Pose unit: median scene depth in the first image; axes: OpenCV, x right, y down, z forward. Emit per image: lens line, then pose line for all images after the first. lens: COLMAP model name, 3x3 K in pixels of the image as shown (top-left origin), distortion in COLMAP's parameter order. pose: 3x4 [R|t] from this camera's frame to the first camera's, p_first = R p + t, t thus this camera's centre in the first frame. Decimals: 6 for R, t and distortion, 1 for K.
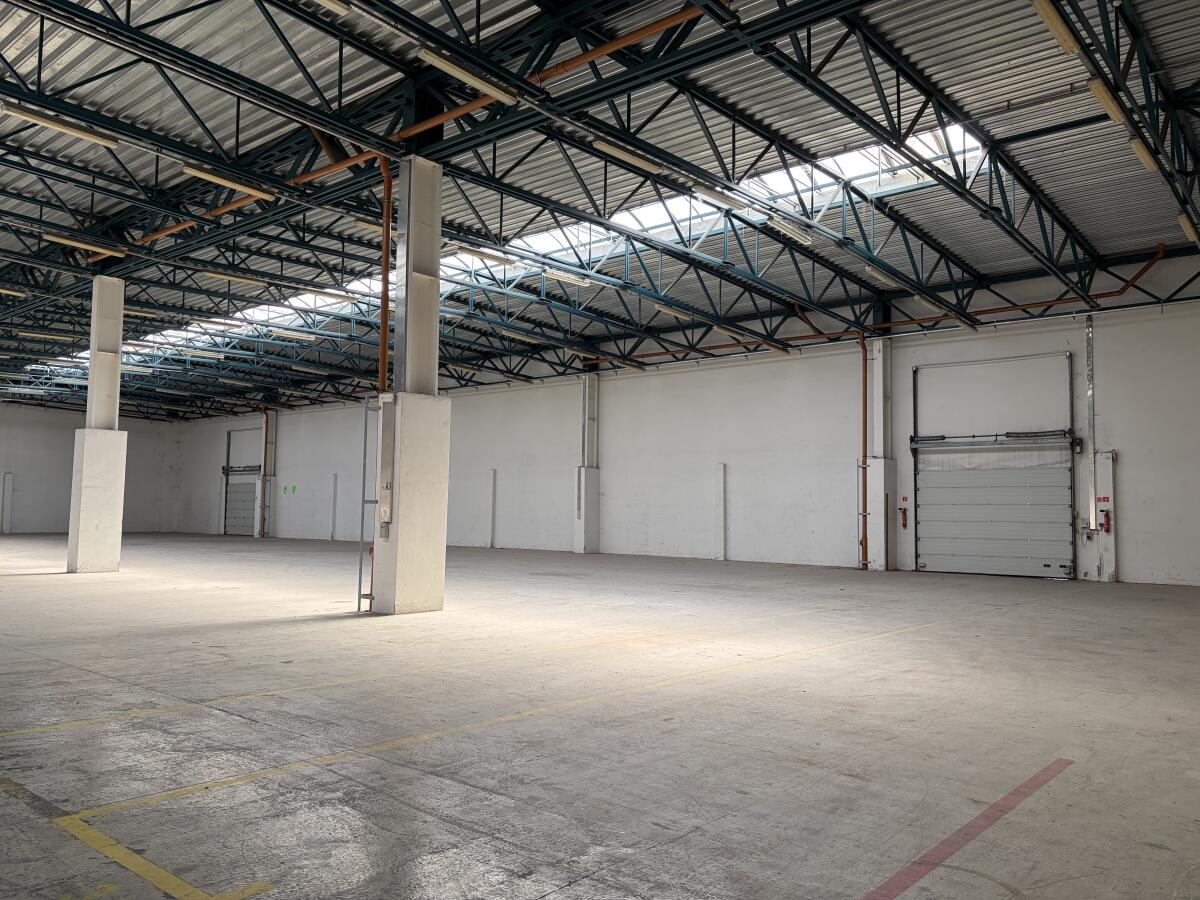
lens RADIAL K [[901.2, 0, 596.5], [0, 901.2, 449.3], [0, 0, 1]] dist [0.047047, -0.051755]
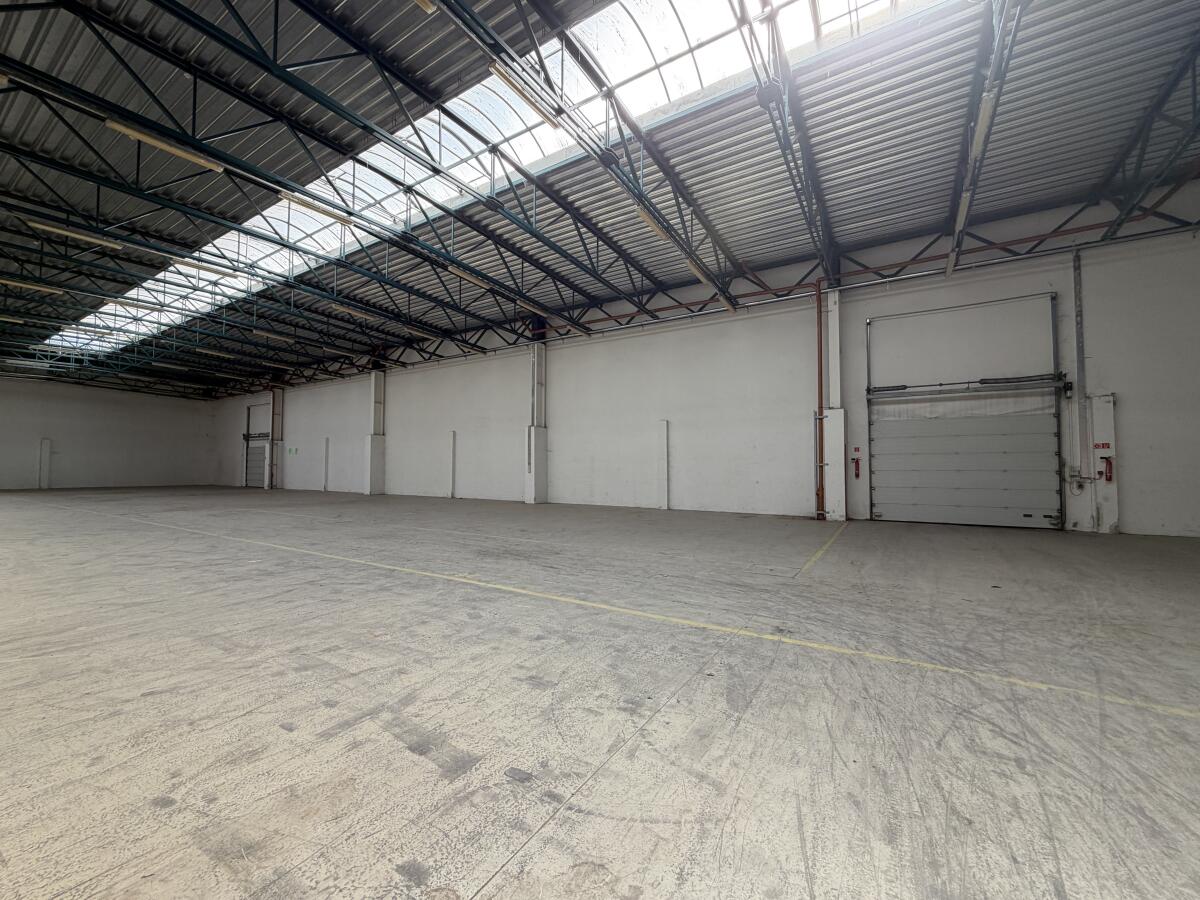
lens RADIAL K [[477.9, 0, 596.0], [0, 477.9, 449.7], [0, 0, 1]] dist [0.001233, -0.000591]
pose [[0.989965, -0.003486, 0.141271, -0.030989], [-0.000946, 0.999510, 0.031292, 0.044034], [-0.141310, -0.031111, 0.989476, 0.585089]]
